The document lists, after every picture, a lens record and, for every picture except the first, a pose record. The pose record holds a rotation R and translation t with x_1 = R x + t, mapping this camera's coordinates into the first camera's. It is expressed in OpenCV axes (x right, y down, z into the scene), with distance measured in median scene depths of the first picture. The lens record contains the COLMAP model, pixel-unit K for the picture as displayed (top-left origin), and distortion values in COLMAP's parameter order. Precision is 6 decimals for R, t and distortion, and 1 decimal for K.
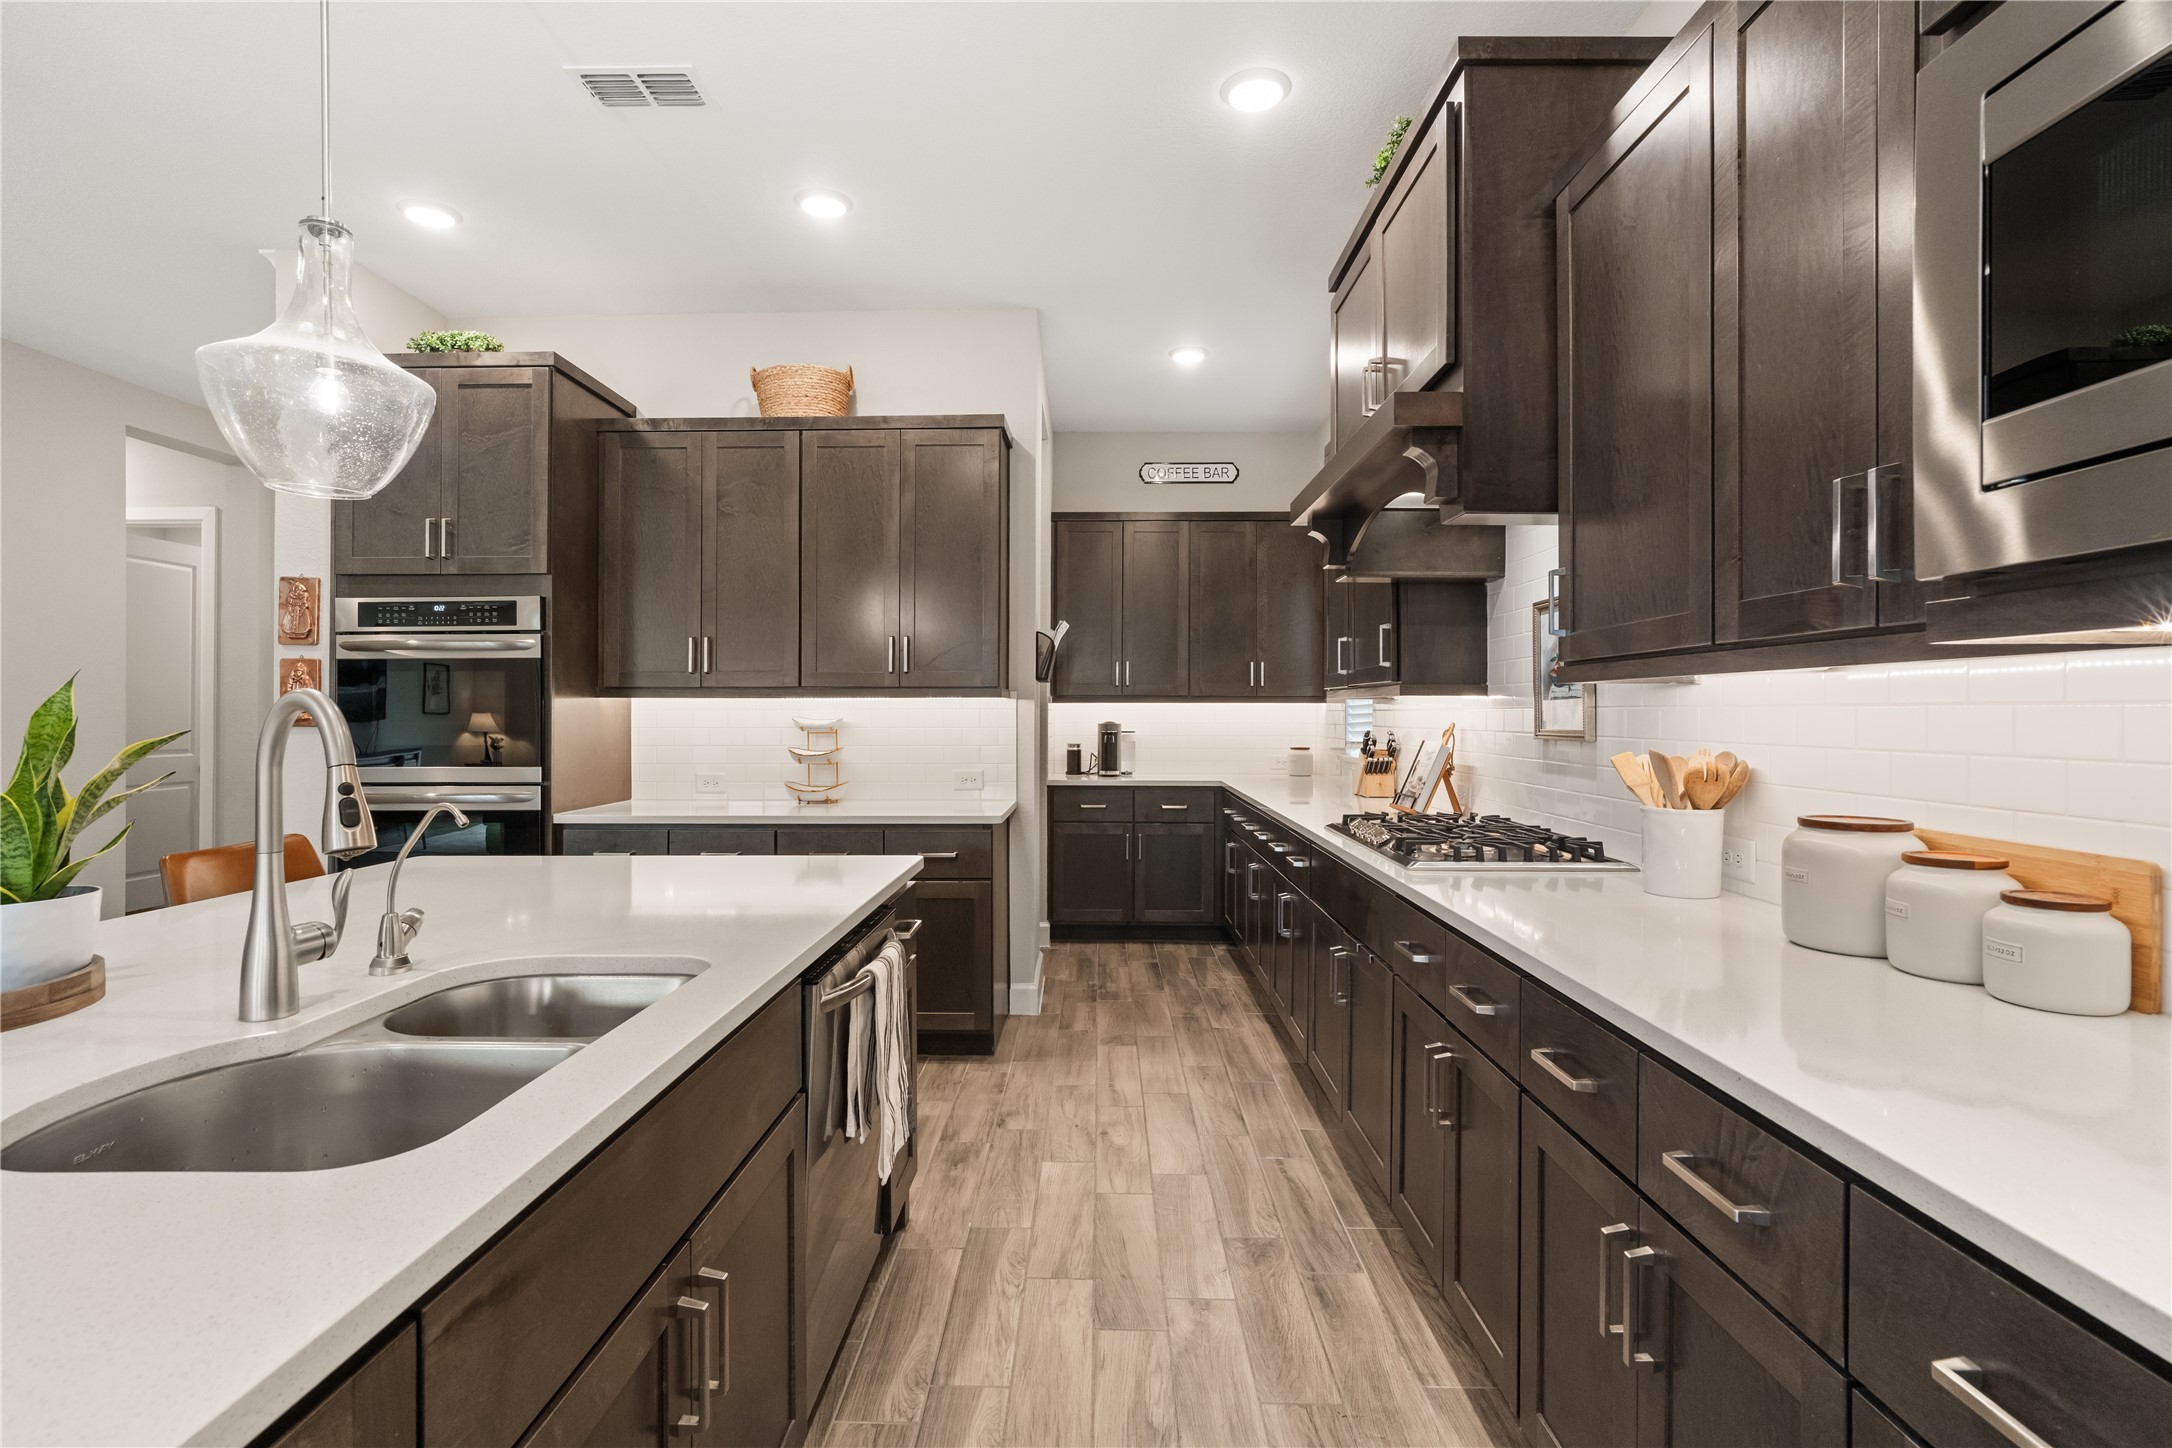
lens RADIAL K [[1020.4, 0, 1080.0], [0, 1020.4, 704.1], [0, 0, 1]] dist [-0.013180, 0.003915]
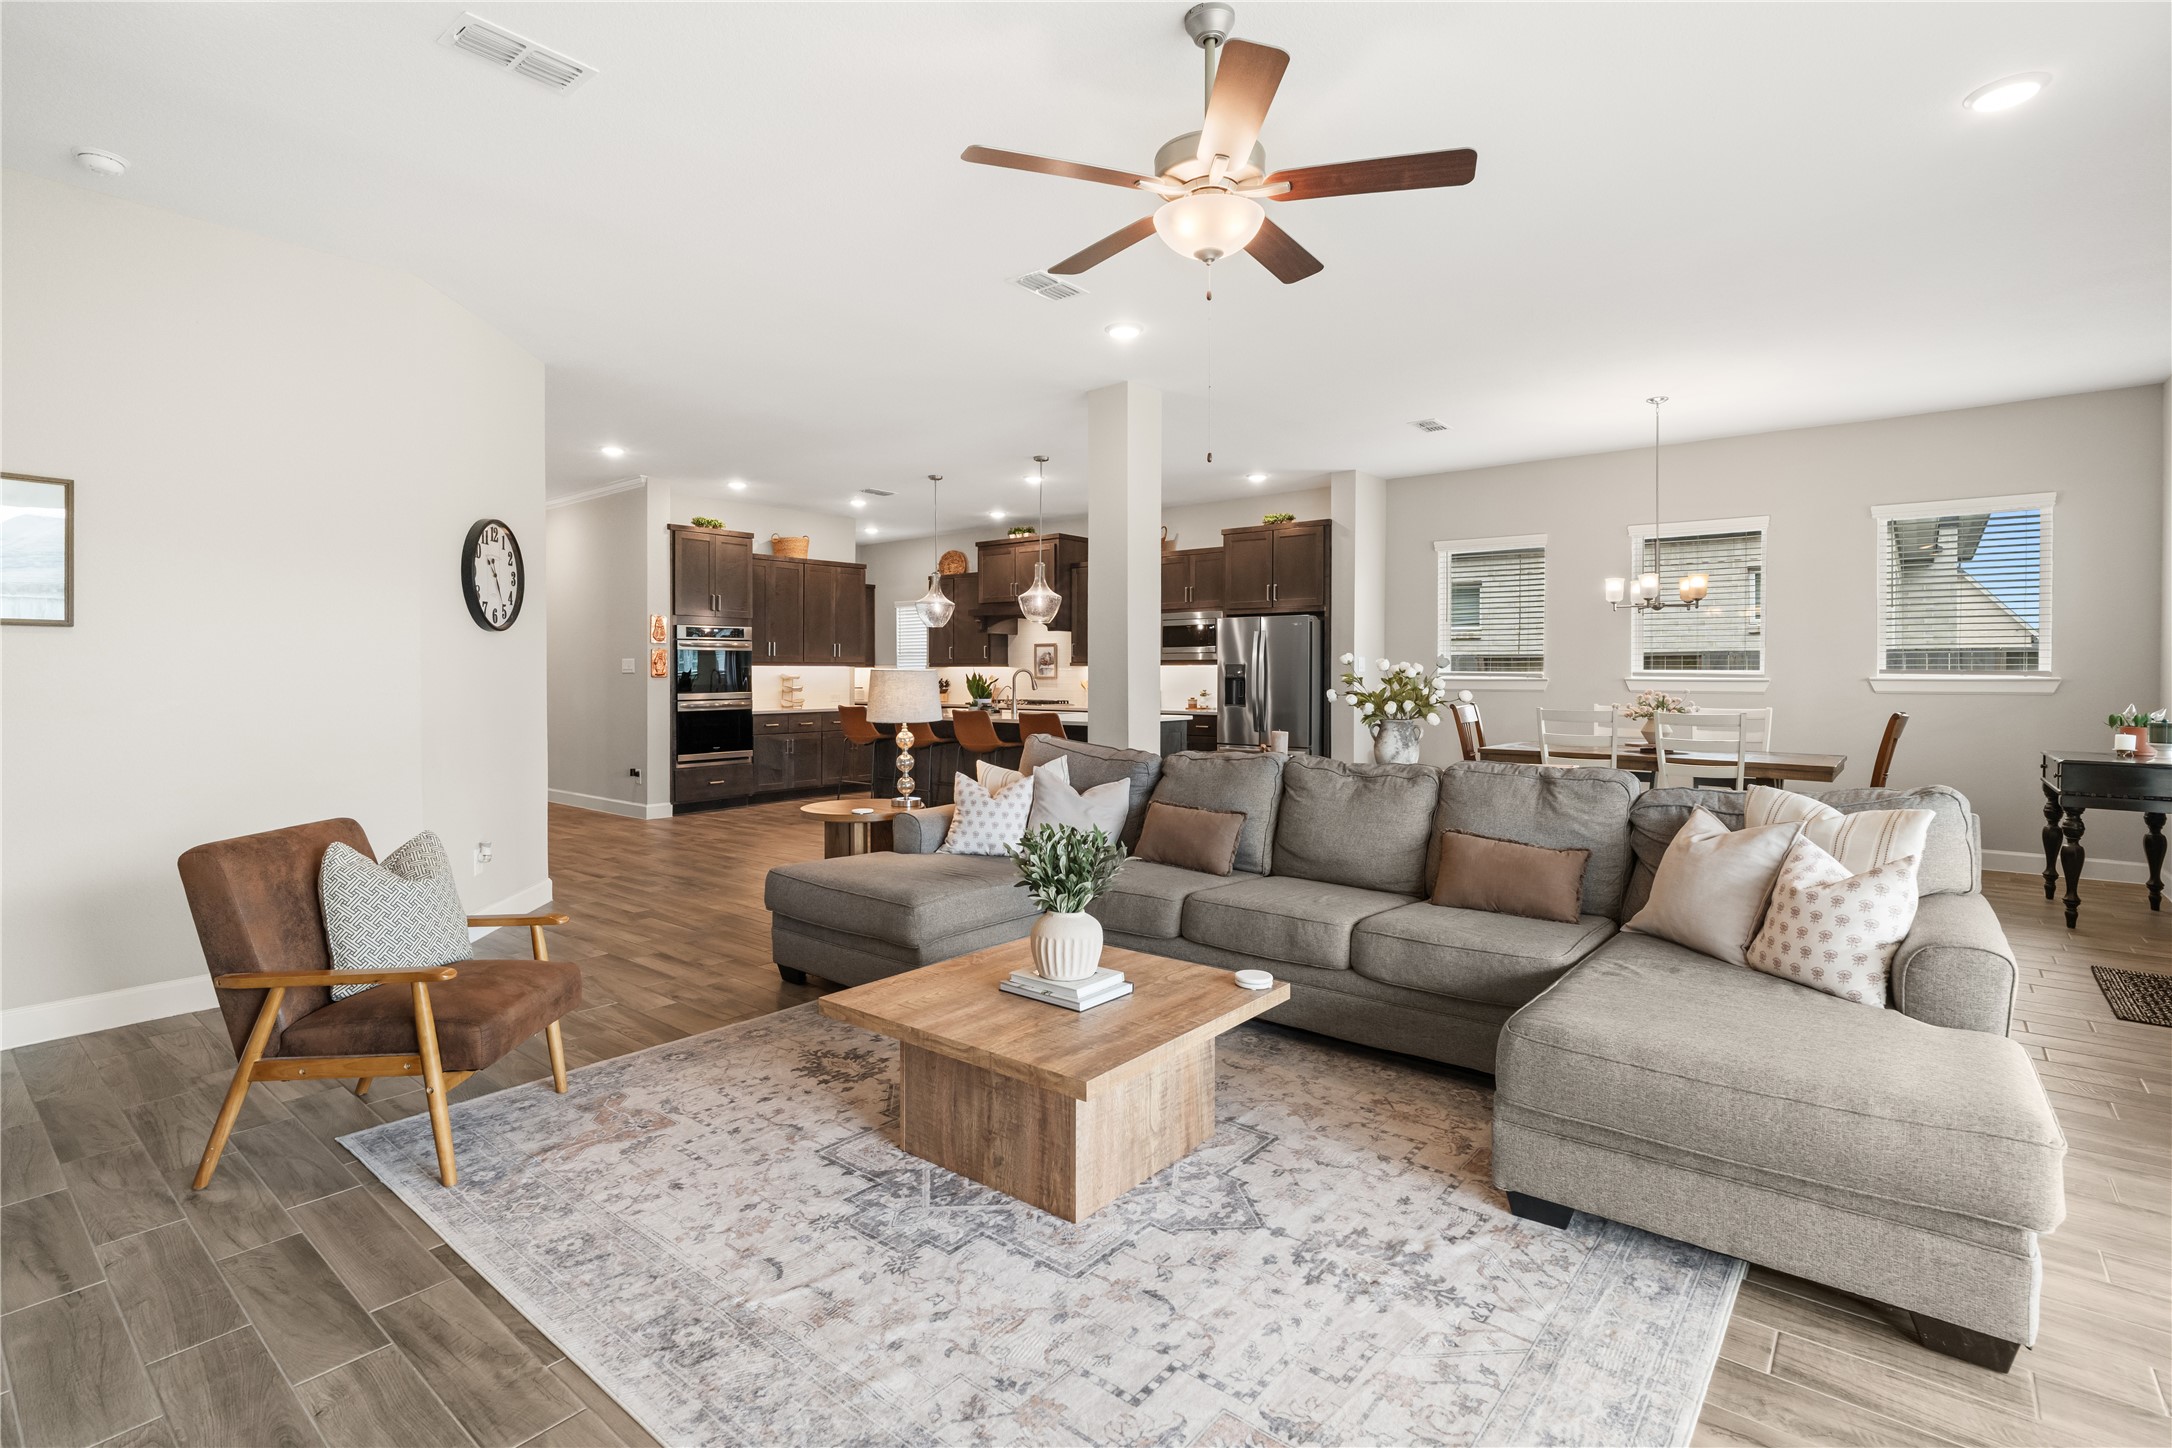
lens RADIAL K [[1020.4, 0, 1071.0], [0, 1020.4, 678.9], [0, 0, 1]] dist [-0.013180, 0.003915]
pose [[0.631874, -0.003476, 0.775063, -2.049643], [-0.002450, 0.999976, 0.006482, 0.008051], [-0.775067, -0.005995, 0.631850, -1.301640]]
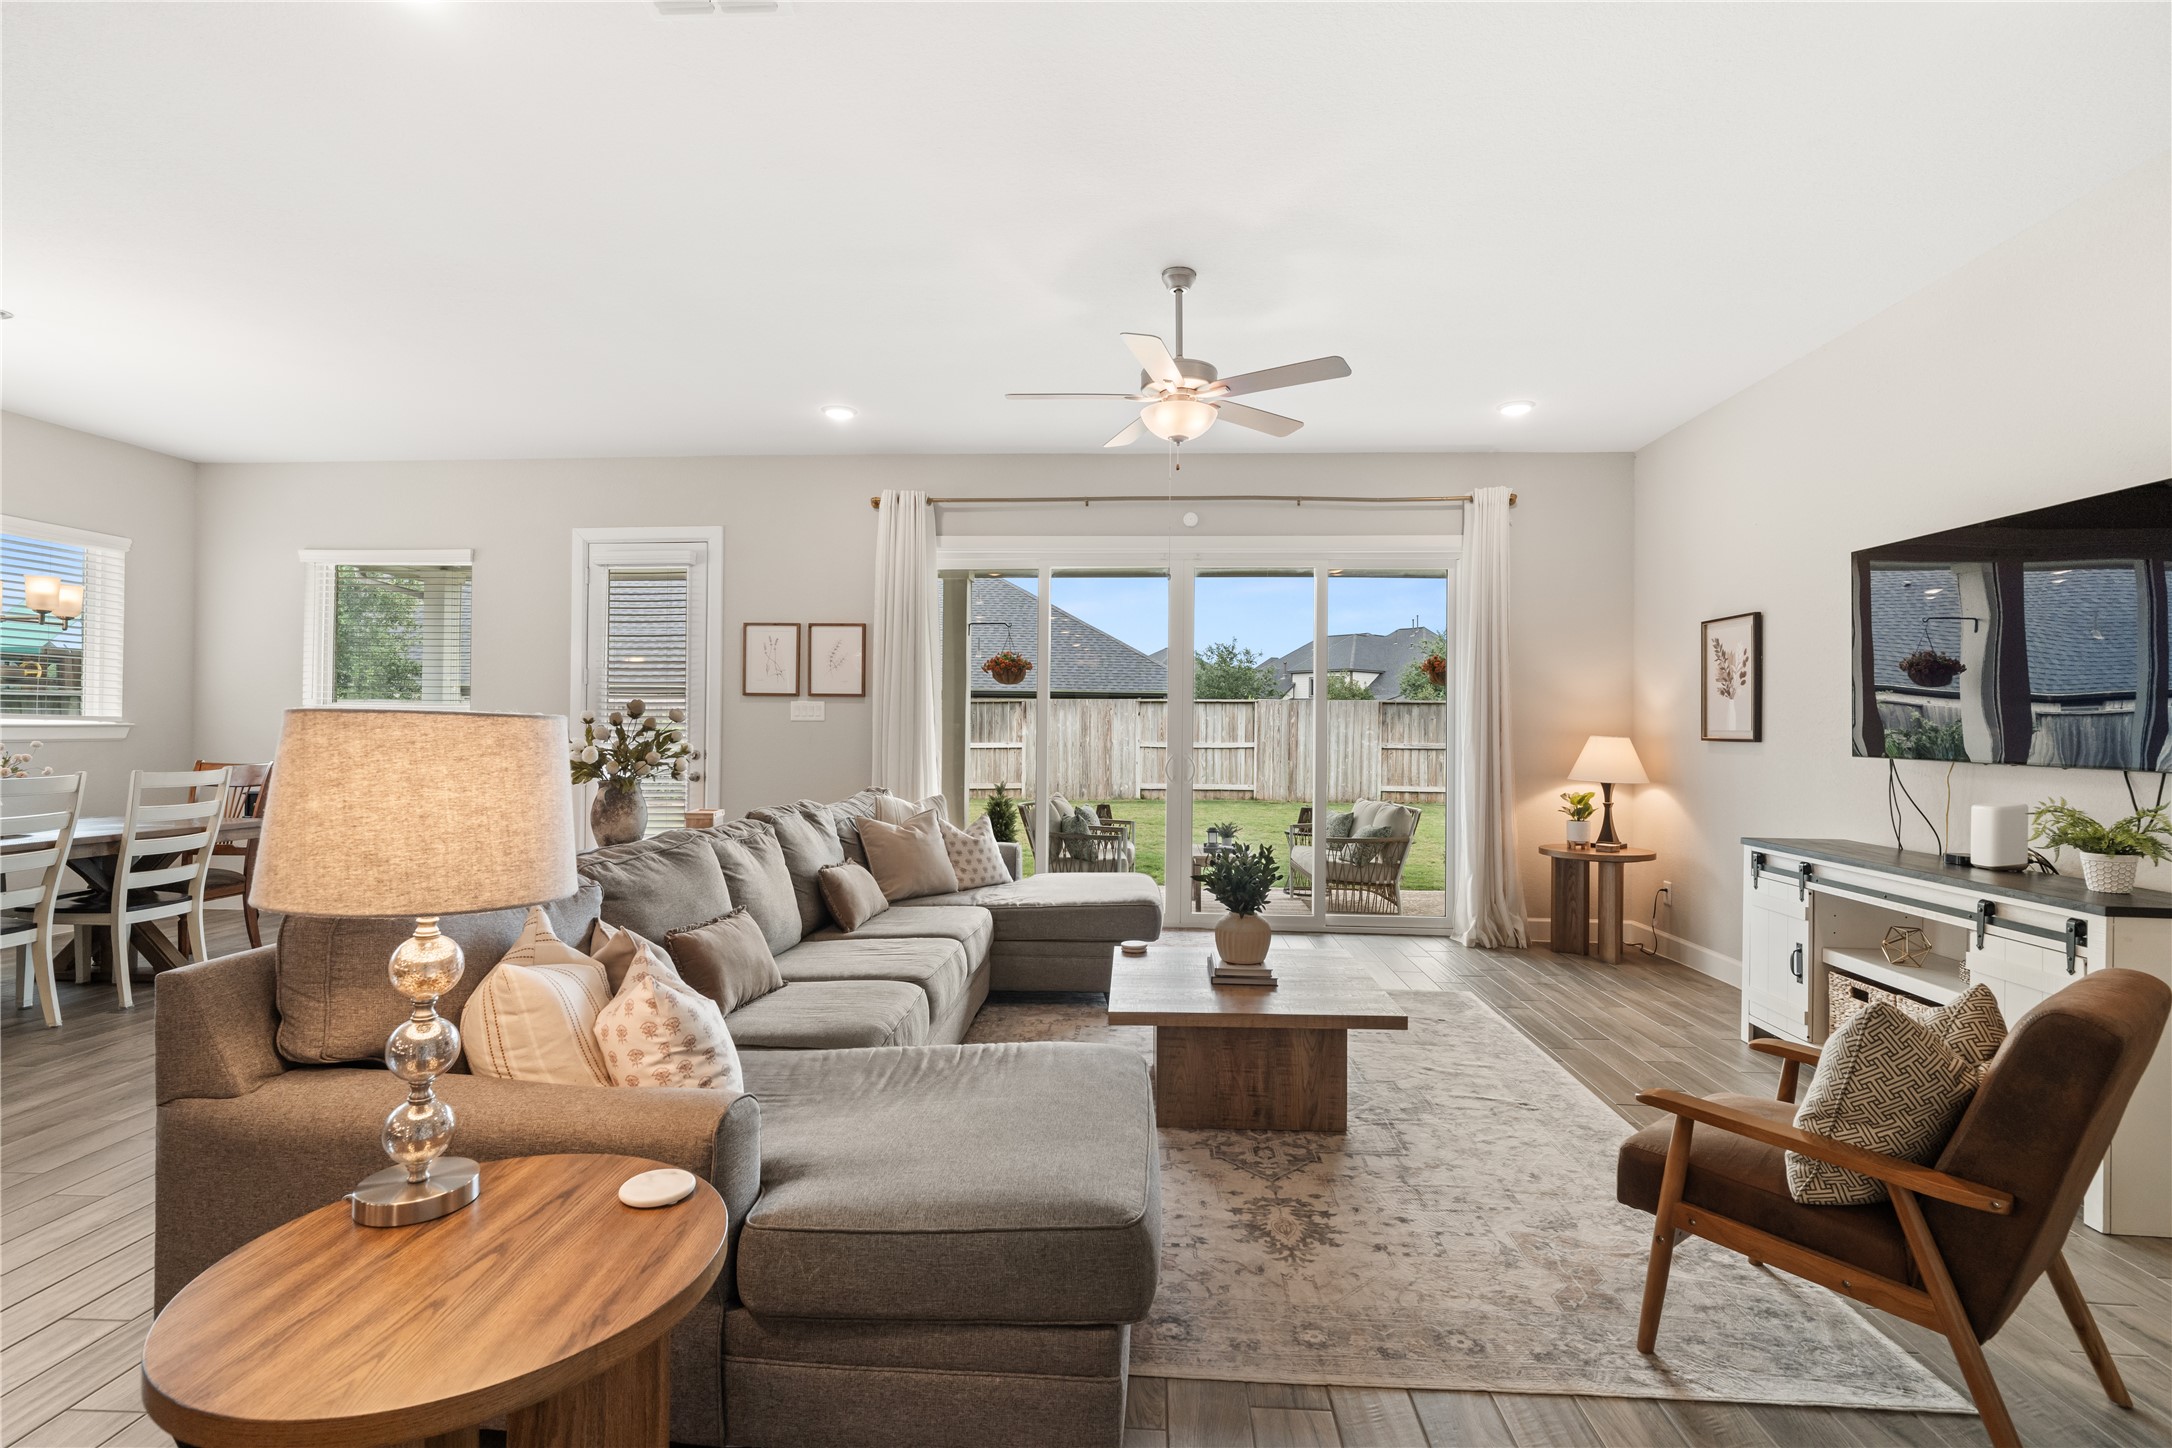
lens RADIAL K [[1020.4, 0, 1088.4], [0, 1020.4, 718.5], [0, 0, 1]] dist [-0.013180, 0.003915]
pose [[-0.998958, -0.007956, 0.044936, -1.379156], [-0.008369, 0.999924, -0.009024, 0.007740], [-0.044861, -0.009391, -0.998949, 0.132534]]
